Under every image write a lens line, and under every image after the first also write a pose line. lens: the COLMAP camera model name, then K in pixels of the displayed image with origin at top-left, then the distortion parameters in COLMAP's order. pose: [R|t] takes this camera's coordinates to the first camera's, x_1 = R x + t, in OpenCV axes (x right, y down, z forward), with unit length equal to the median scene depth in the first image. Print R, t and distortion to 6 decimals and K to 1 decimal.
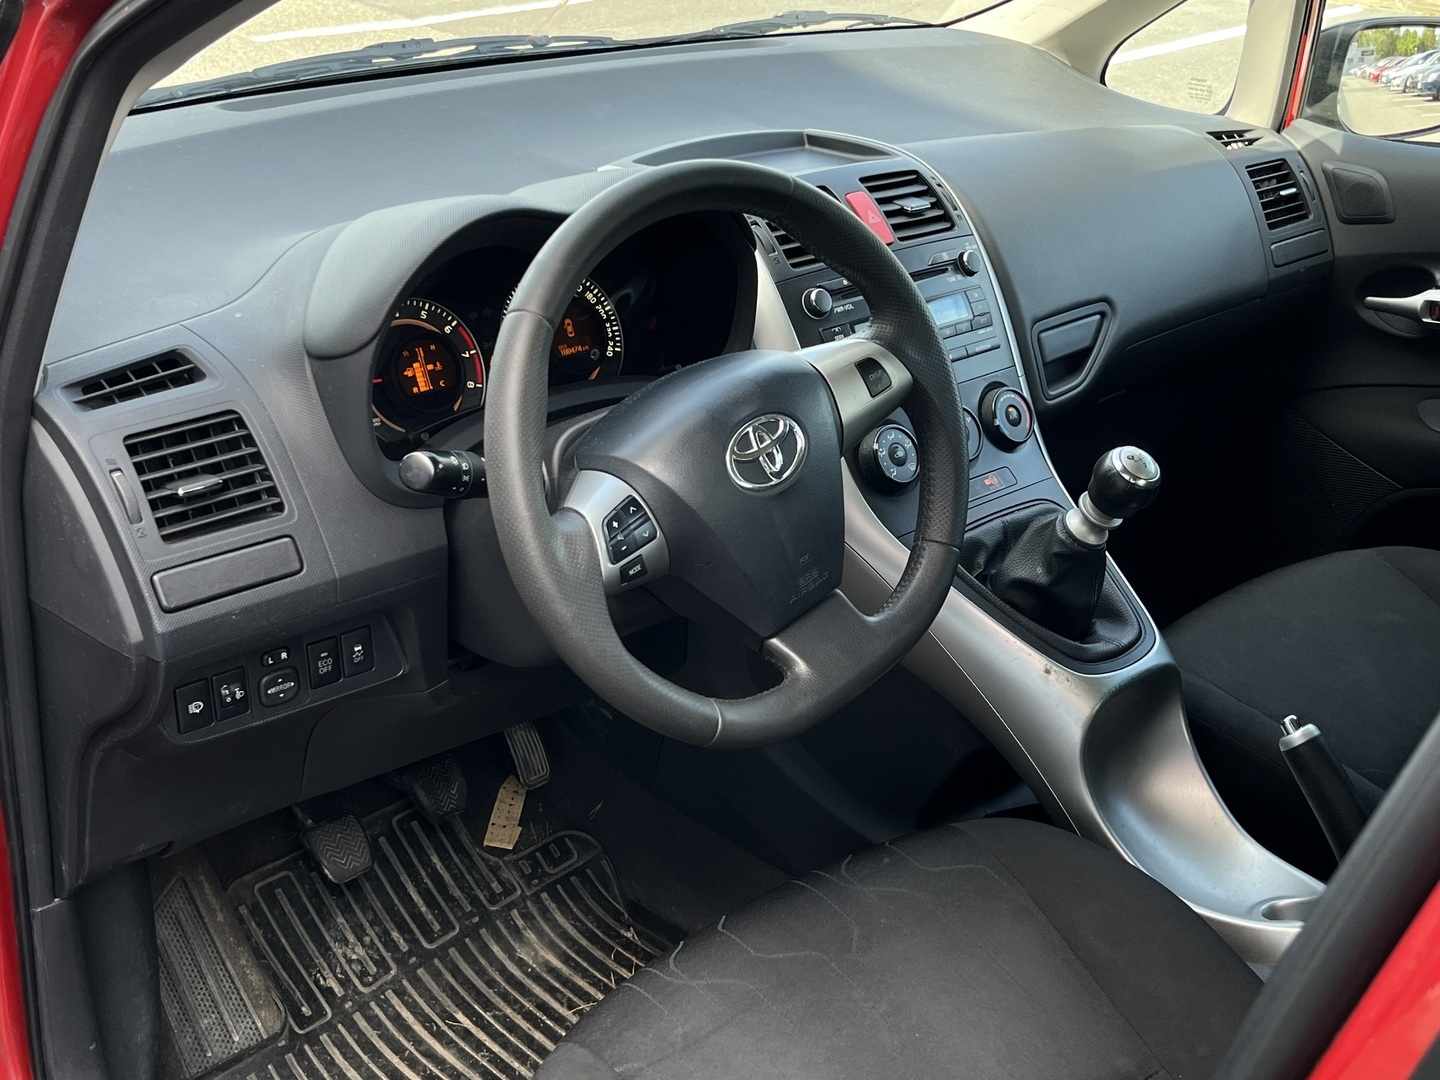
lens RADIAL K [[1634.8, 0, 720.0], [0, 1634.8, 540.0], [0, 0, 1]] dist [0.004637, 0.001330]
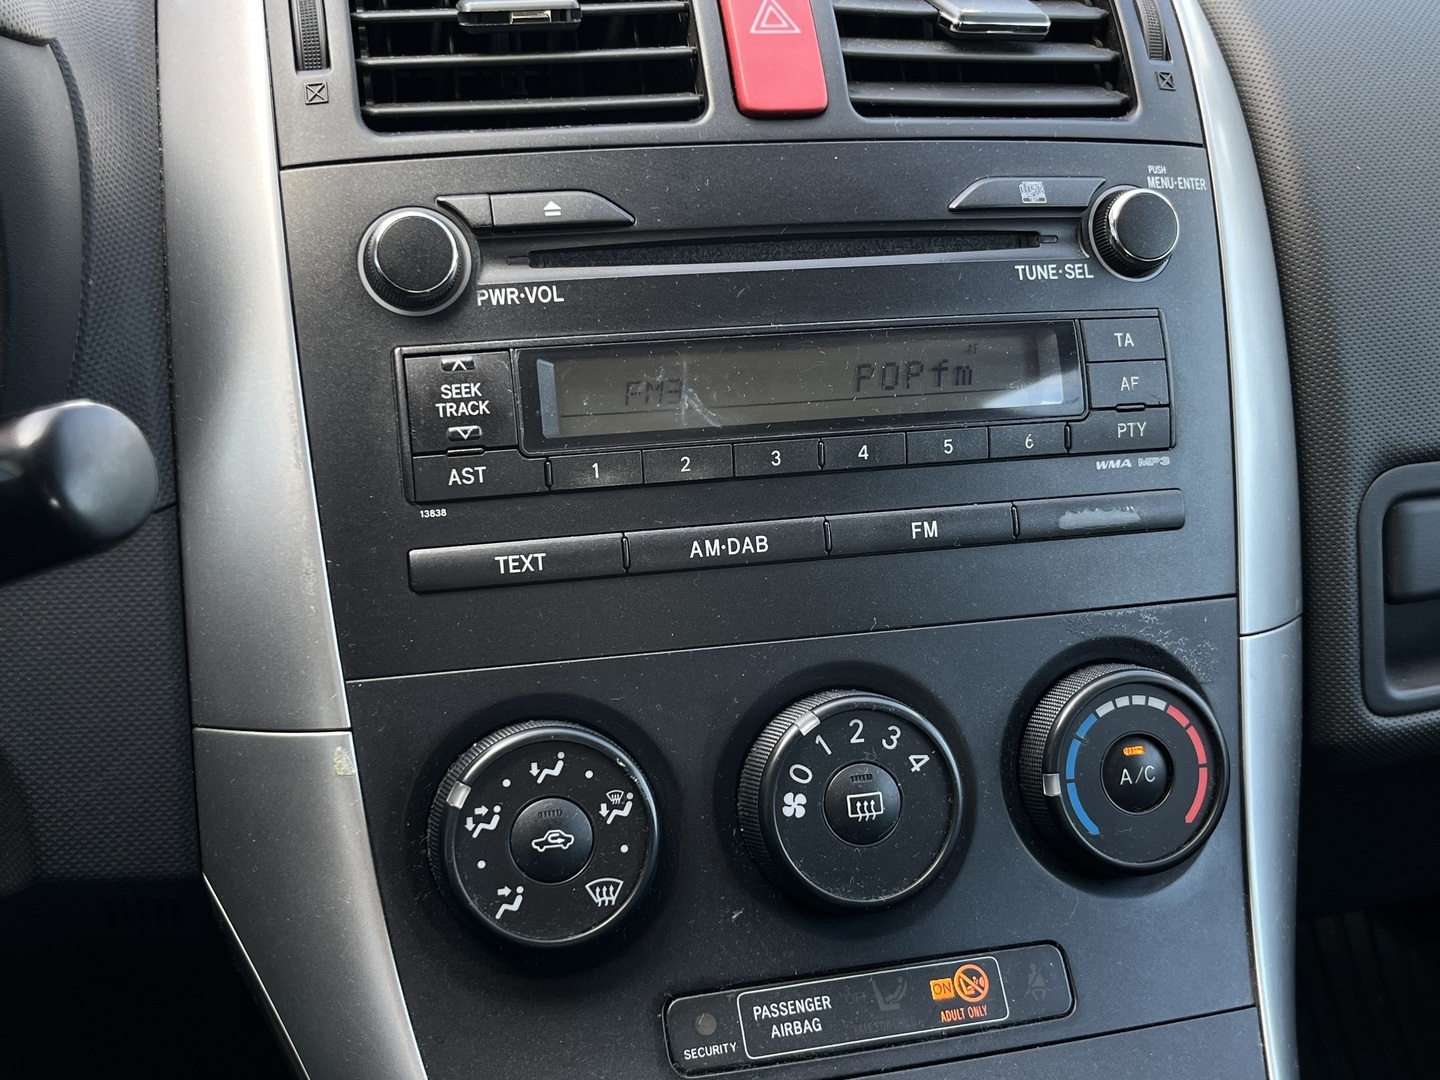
lens RADIAL K [[1634.8, 0, 720.0], [0, 1634.8, 540.0], [0, 0, 1]] dist [0.004637, 0.001330]
pose [[0.892868, 0.233978, -0.384761, 0.212339], [-0.222275, 0.972070, 0.075322, -0.119756], [0.391638, 0.018270, 0.919938, 0.695303]]
